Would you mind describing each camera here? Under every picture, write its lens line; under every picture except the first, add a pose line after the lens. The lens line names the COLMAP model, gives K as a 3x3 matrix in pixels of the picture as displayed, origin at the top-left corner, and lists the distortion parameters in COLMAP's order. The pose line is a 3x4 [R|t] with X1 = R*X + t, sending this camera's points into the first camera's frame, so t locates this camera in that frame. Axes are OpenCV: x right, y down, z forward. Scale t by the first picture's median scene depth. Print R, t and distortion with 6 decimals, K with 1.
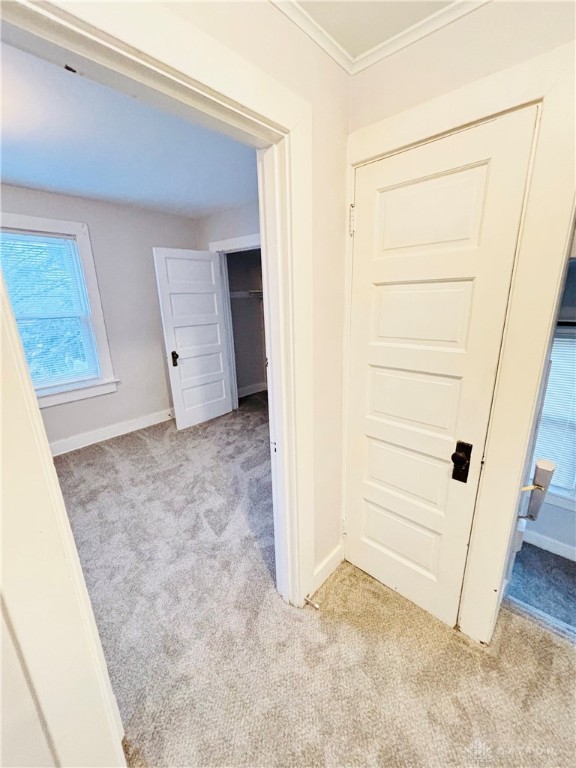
lens RADIAL K [[311.0, 0, 288.3], [0, 311.0, 383.5], [0, 0, 1]] dist [0.001104, 0.000602]
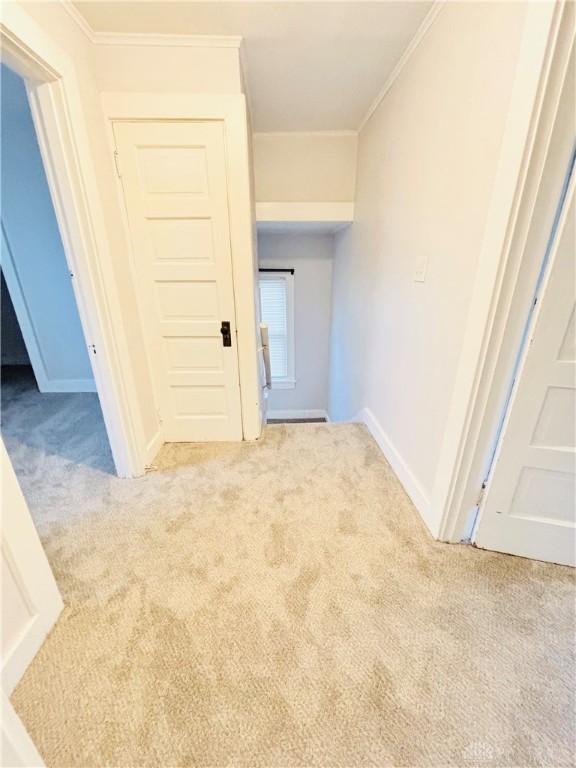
lens RADIAL K [[311.0, 0, 288.7], [0, 311.0, 384.3], [0, 0, 1]] dist [0.001104, 0.000602]
pose [[0.715740, -0.223096, 0.661774, -0.323843], [0.174014, 0.974686, 0.140380, 0.291146], [-0.676340, 0.014682, 0.736444, -0.400647]]
